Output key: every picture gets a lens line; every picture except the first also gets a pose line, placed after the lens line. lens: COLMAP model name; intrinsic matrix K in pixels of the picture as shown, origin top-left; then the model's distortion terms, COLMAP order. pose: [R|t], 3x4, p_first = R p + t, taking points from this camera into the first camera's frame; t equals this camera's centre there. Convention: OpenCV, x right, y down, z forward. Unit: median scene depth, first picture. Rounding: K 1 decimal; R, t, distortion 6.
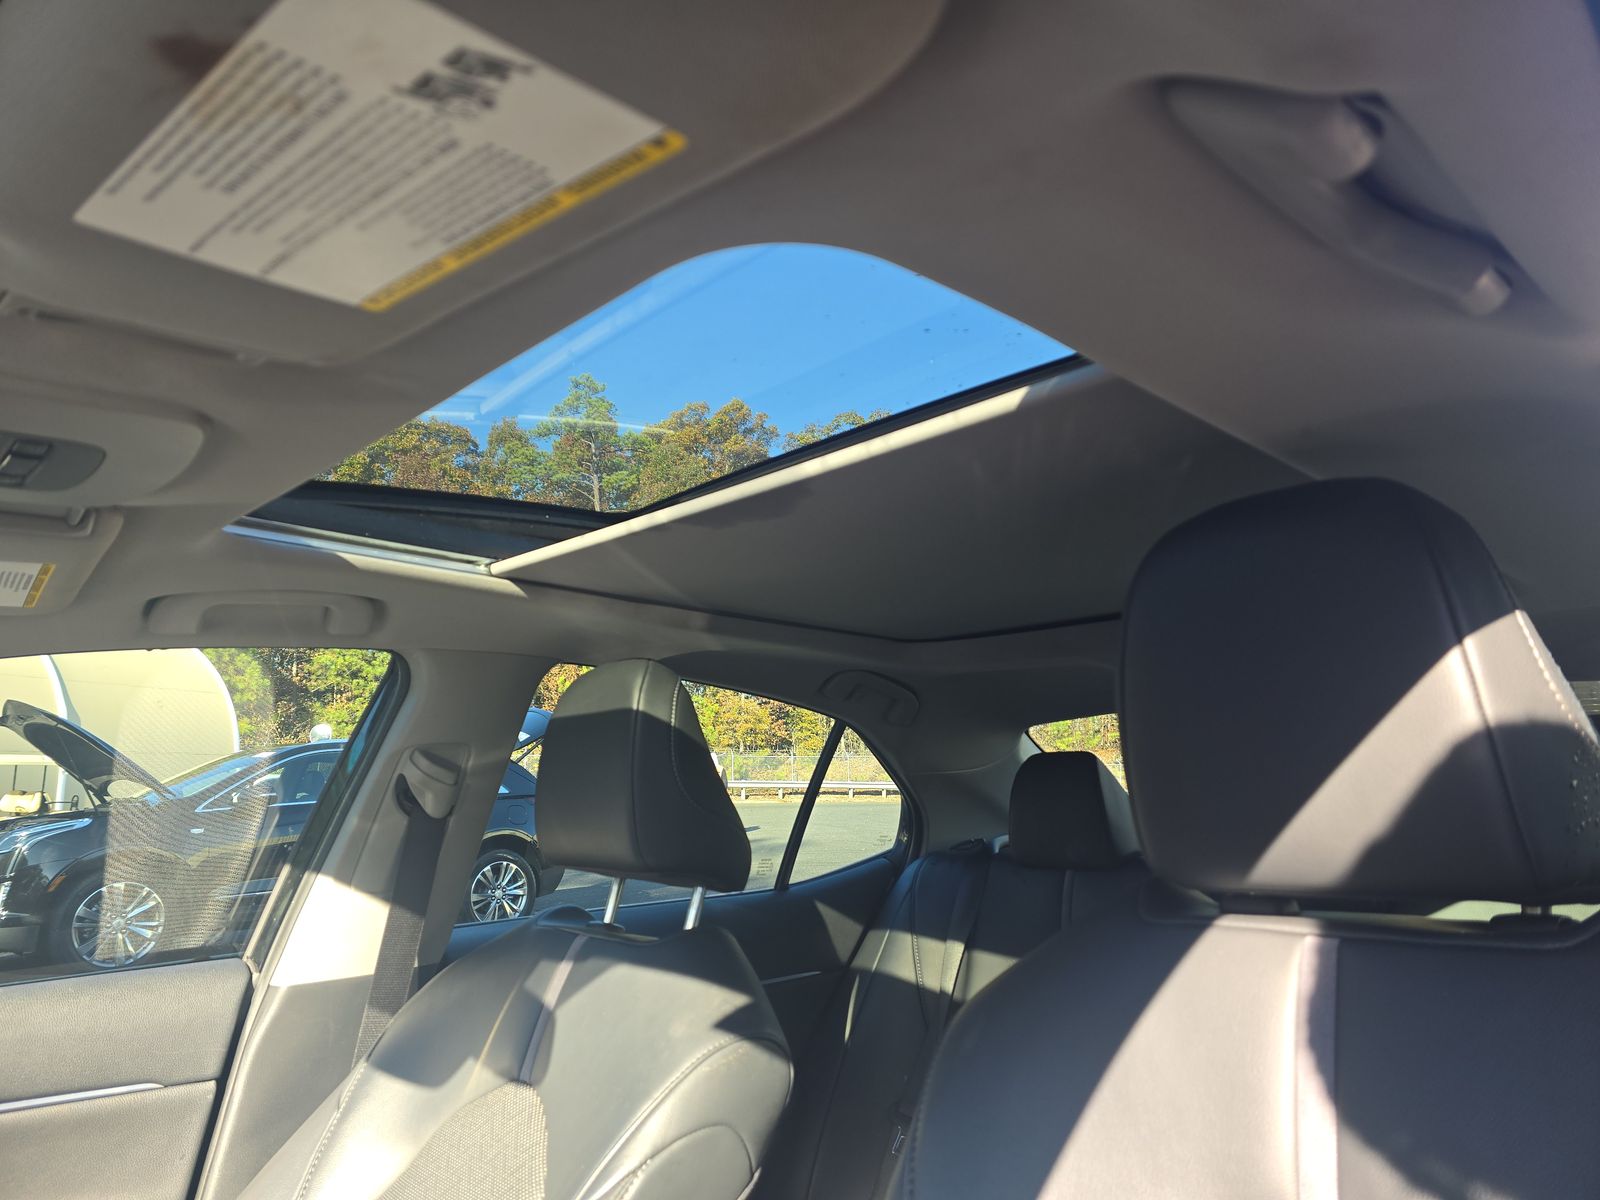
lens RADIAL K [[1057.1, 0, 746.2], [0, 1057.1, 597.3], [0, 0, 1]] dist [0.037775, -0.045131]
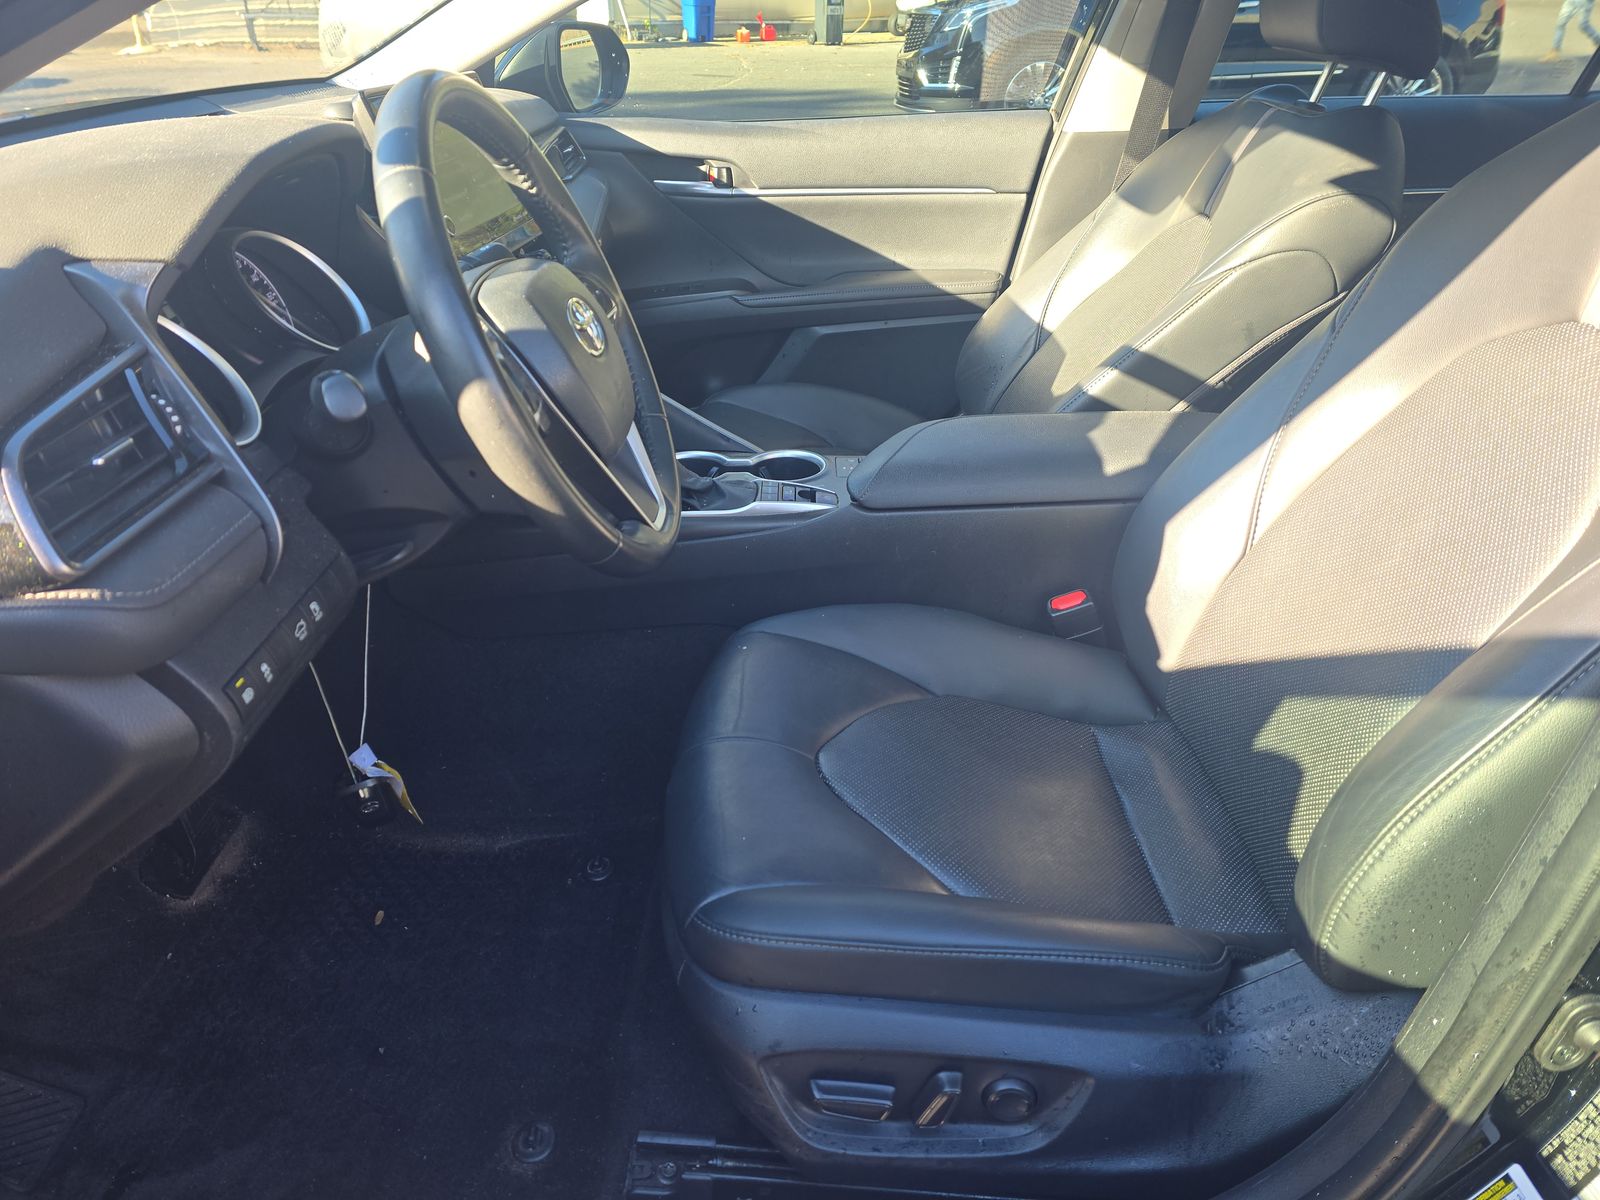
lens RADIAL K [[1057.1, 0, 746.2], [0, 1057.1, 597.3], [0, 0, 1]] dist [0.037775, -0.045131]
pose [[0.708818, 0.358947, -0.607234, 0.342636], [0.126771, 0.782009, 0.610238, -0.070098], [0.693906, -0.509528, 0.508798, -0.335934]]
